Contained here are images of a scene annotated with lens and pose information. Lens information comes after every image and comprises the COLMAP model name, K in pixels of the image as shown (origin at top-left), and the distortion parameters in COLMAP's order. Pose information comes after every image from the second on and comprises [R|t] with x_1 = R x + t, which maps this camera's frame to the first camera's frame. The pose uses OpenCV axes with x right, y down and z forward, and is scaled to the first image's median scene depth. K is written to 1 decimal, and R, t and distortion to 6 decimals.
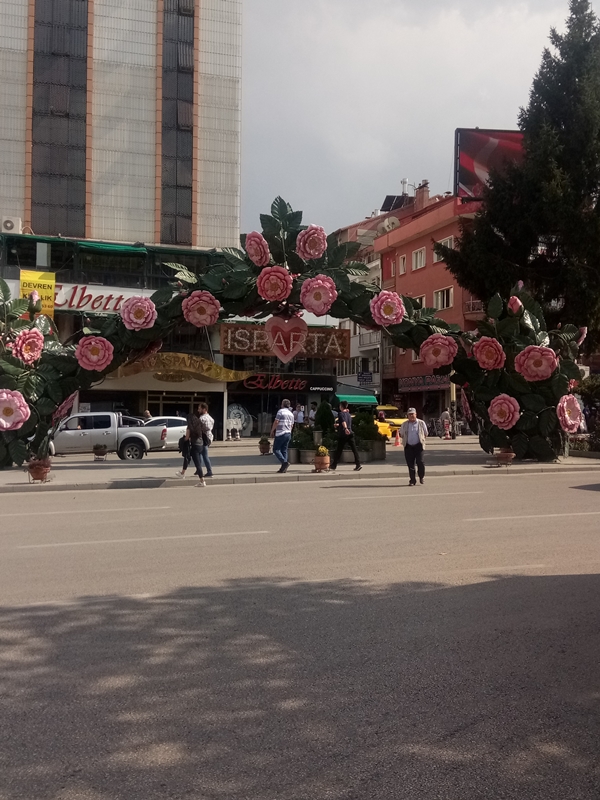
lens RADIAL K [[832.8, 0, 300.0], [0, 832.8, 400.0], [0, 0, 1]] dist [0.026891, -0.000966]
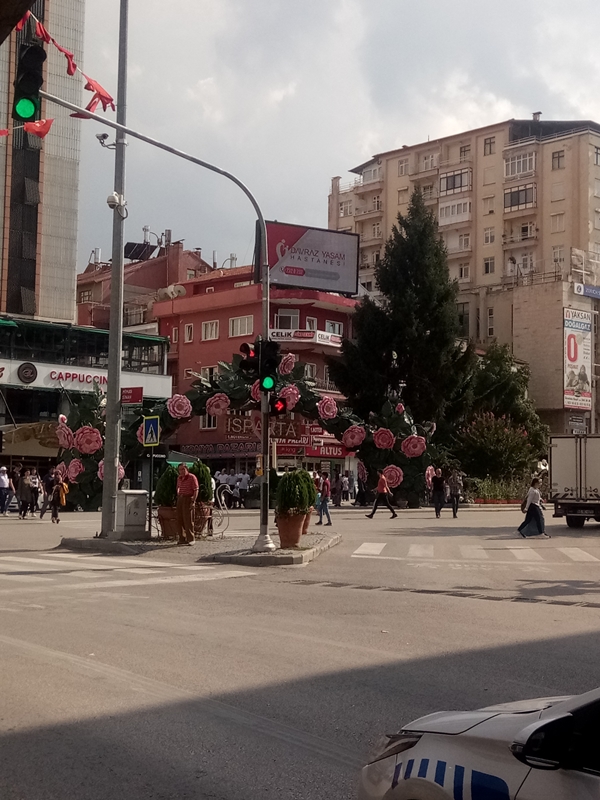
lens RADIAL K [[1202.4, 0, 313.9], [0, 1202.4, 369.4], [0, 0, 1]] dist [0.121907, 0.018044]
pose [[0.920601, 0.047833, 0.387564, -0.630480], [-0.016268, 0.996306, -0.084322, 0.005770], [-0.390165, 0.071322, 0.917978, -0.838066]]
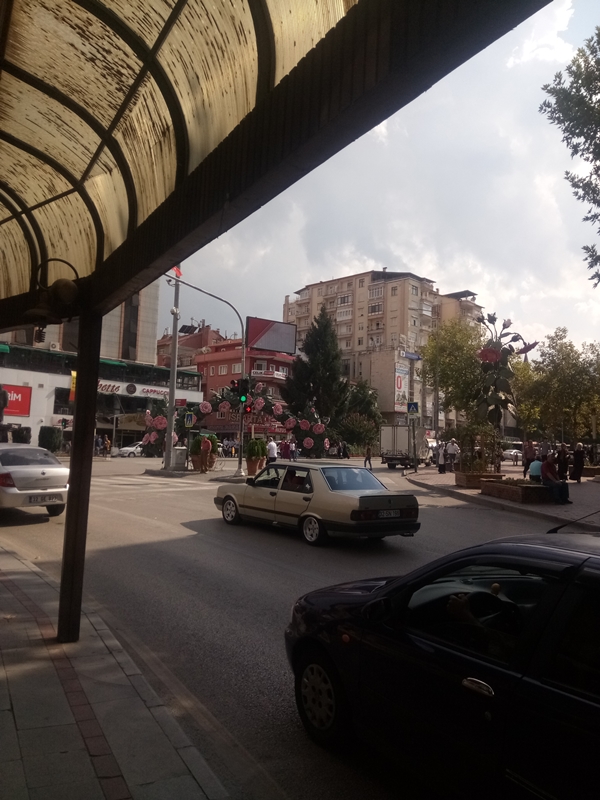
lens RADIAL K [[600.6, 0, 301.0], [0, 600.6, 387.3], [0, 0, 1]] dist [0.105647, -0.151865]
pose [[0.902948, 0.069146, 0.424150, -0.639783], [-0.034483, 0.995446, -0.088872, 0.005535], [-0.428363, 0.065621, 0.901221, -0.900813]]
